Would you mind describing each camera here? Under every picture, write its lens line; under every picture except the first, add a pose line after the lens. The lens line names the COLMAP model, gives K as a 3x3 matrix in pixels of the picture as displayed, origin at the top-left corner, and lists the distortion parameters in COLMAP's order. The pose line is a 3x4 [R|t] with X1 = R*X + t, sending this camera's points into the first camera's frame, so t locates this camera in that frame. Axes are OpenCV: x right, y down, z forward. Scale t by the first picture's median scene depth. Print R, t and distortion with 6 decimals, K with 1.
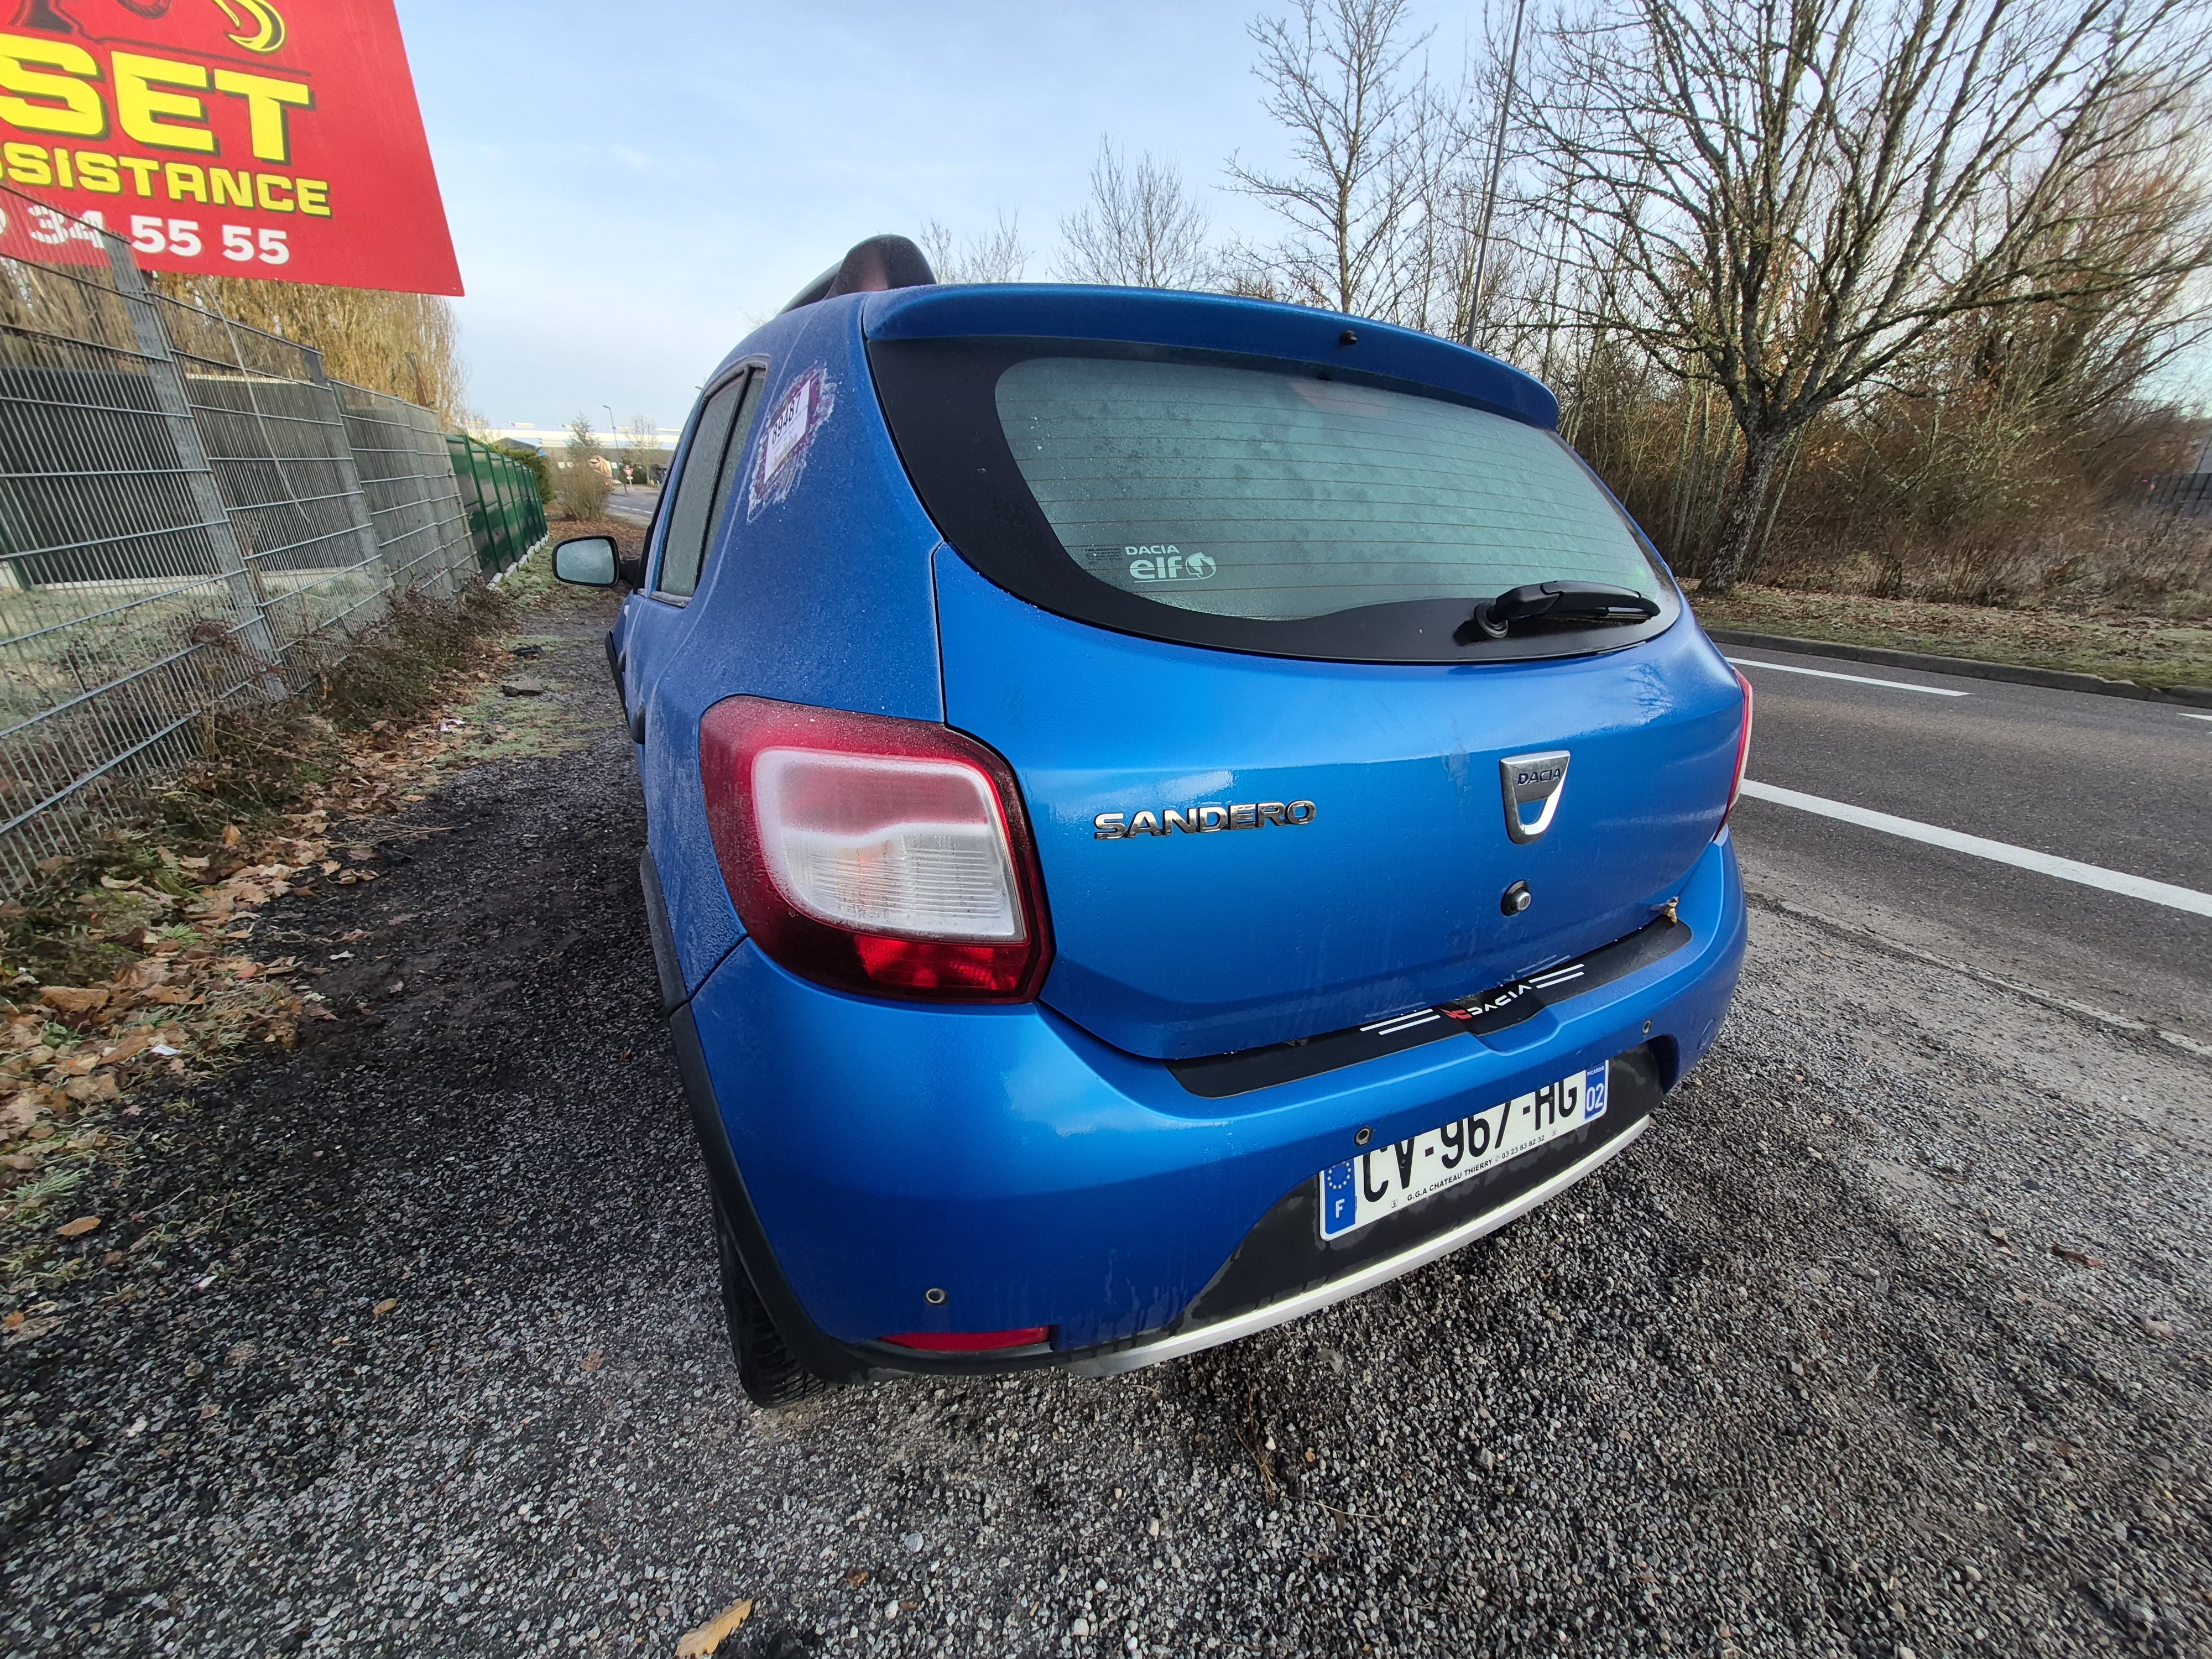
lens RADIAL K [[865.3, 0, 1101.2], [0, 865.3, 829.9], [0, 0, 1]] dist [-0.001000, 0.000239]
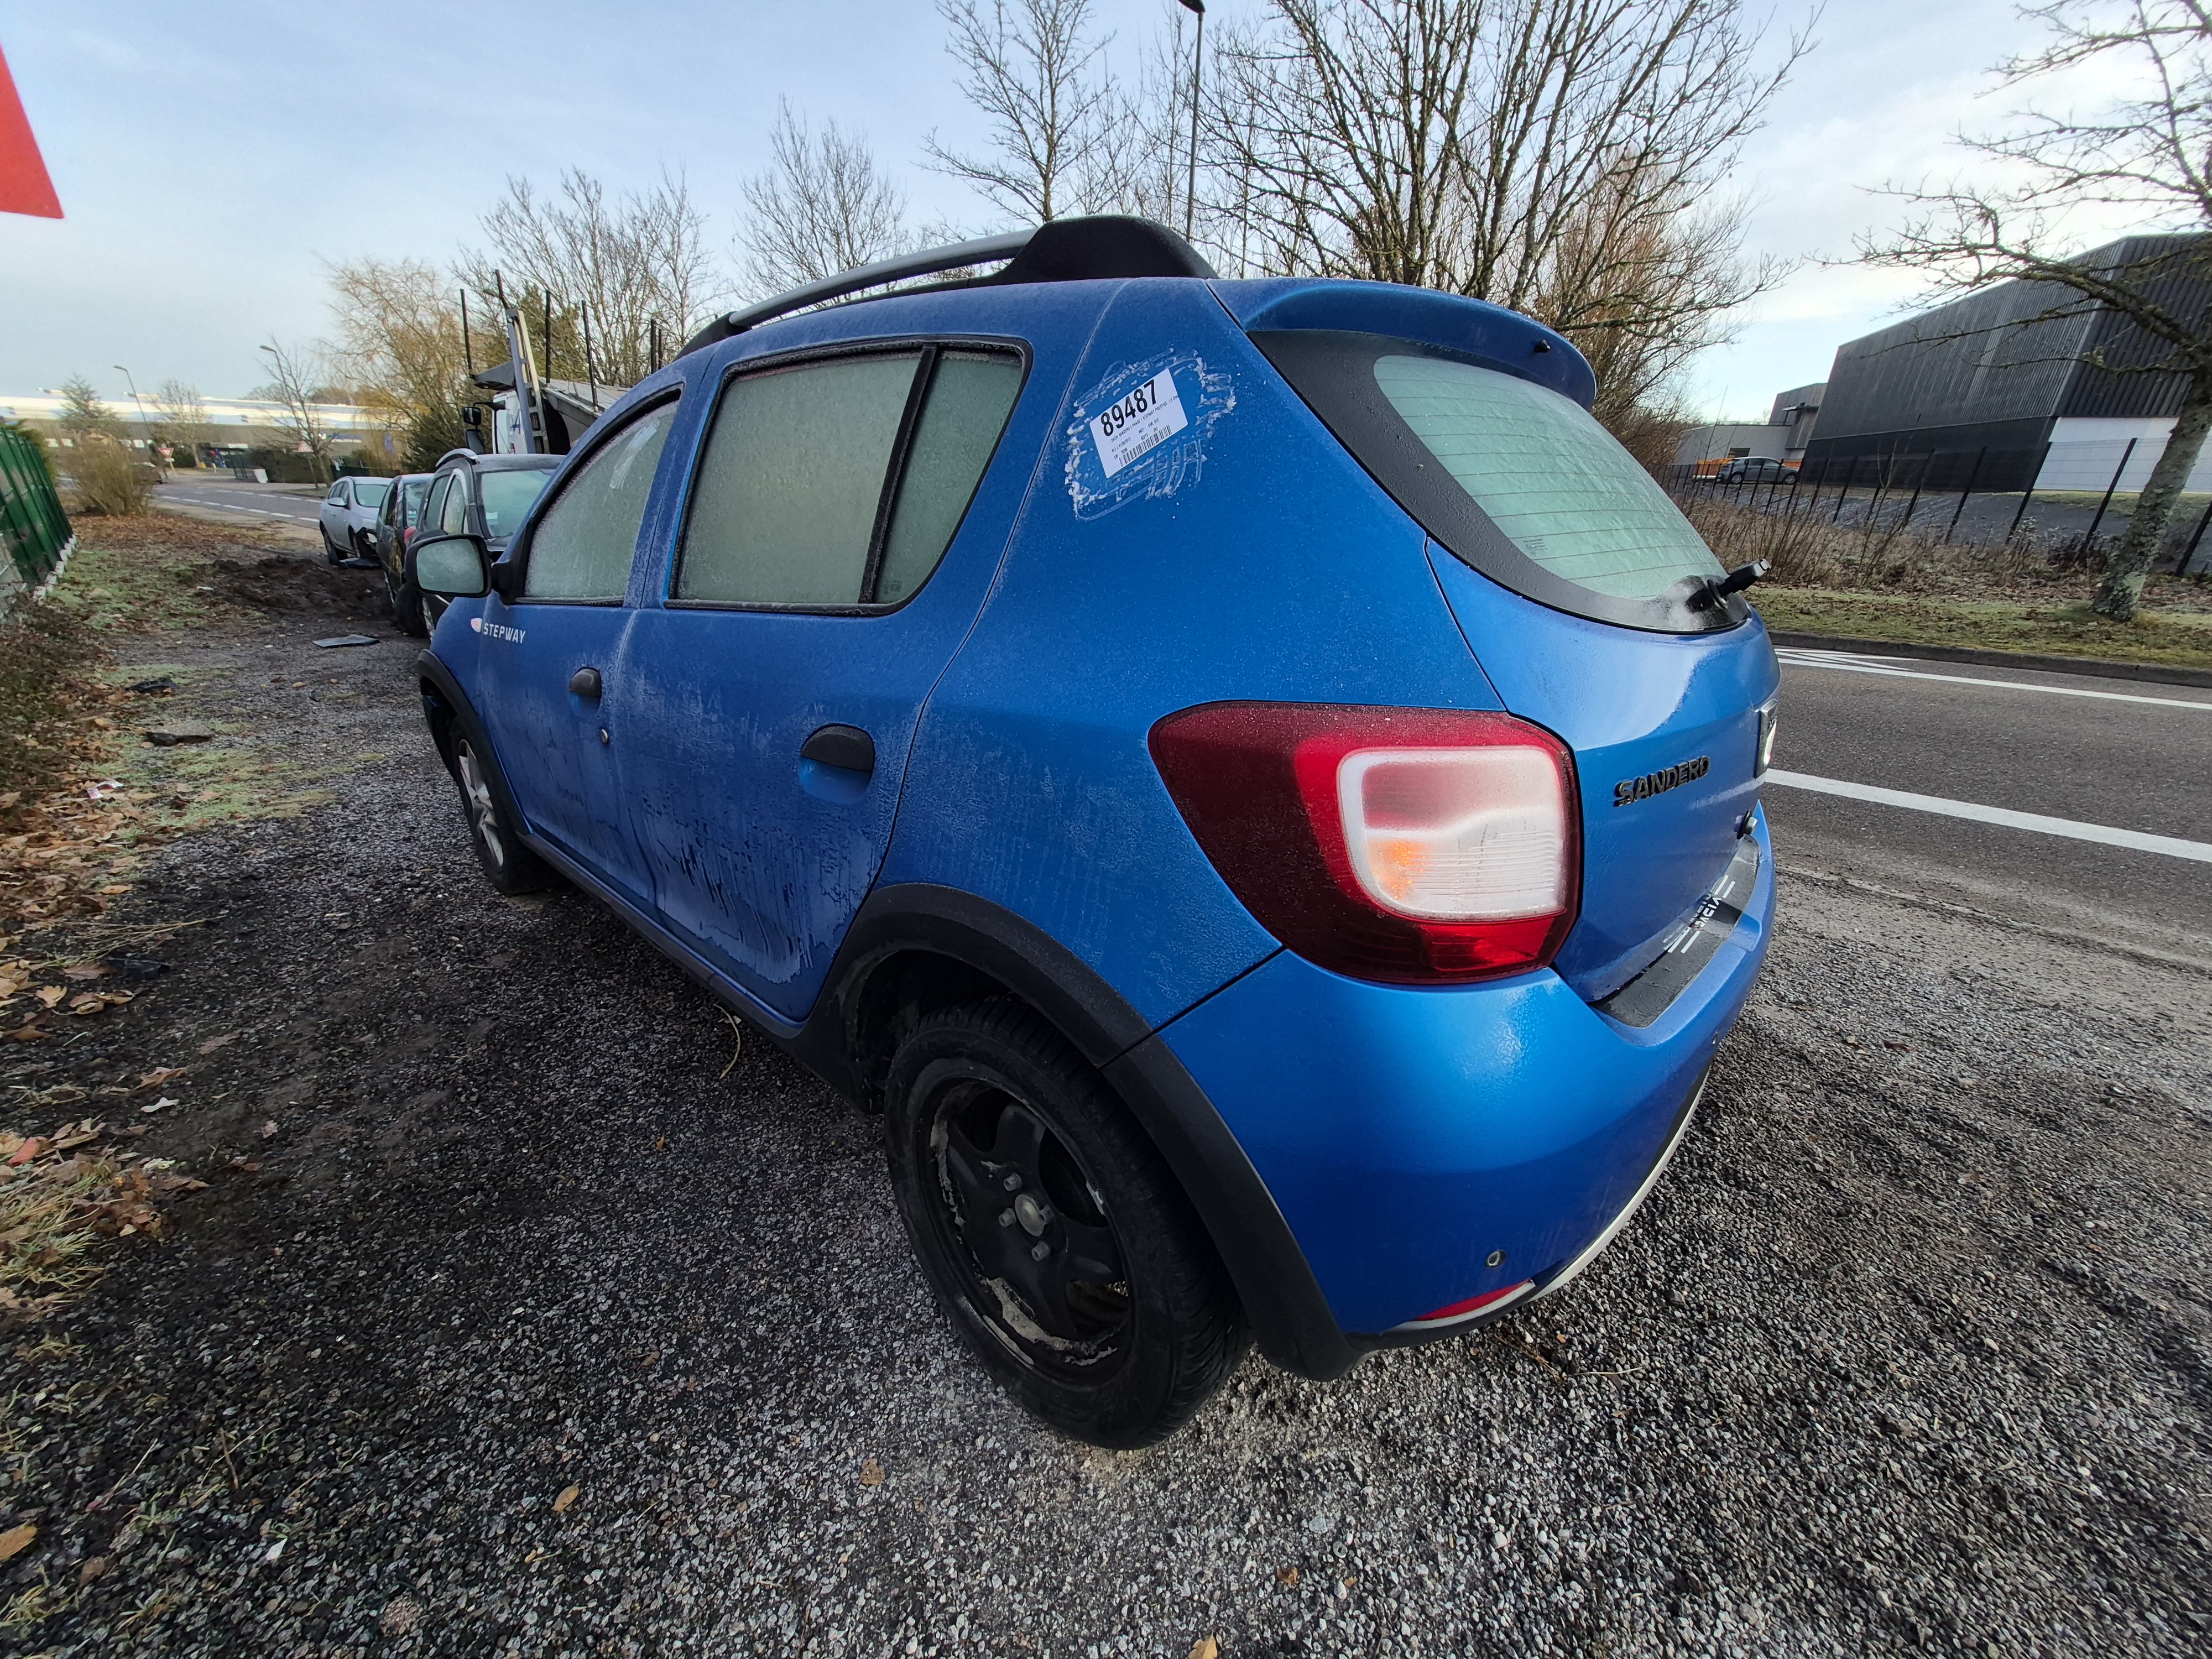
lens RADIAL K [[865.3, 0, 1100.9], [0, 865.3, 829.8], [0, 0, 1]] dist [-0.001000, 0.000239]
pose [[0.949250, -0.118233, 0.291454, -0.321935], [0.114136, 0.992979, 0.031085, -0.022919], [-0.293083, 0.003758, 0.956080, 0.049679]]
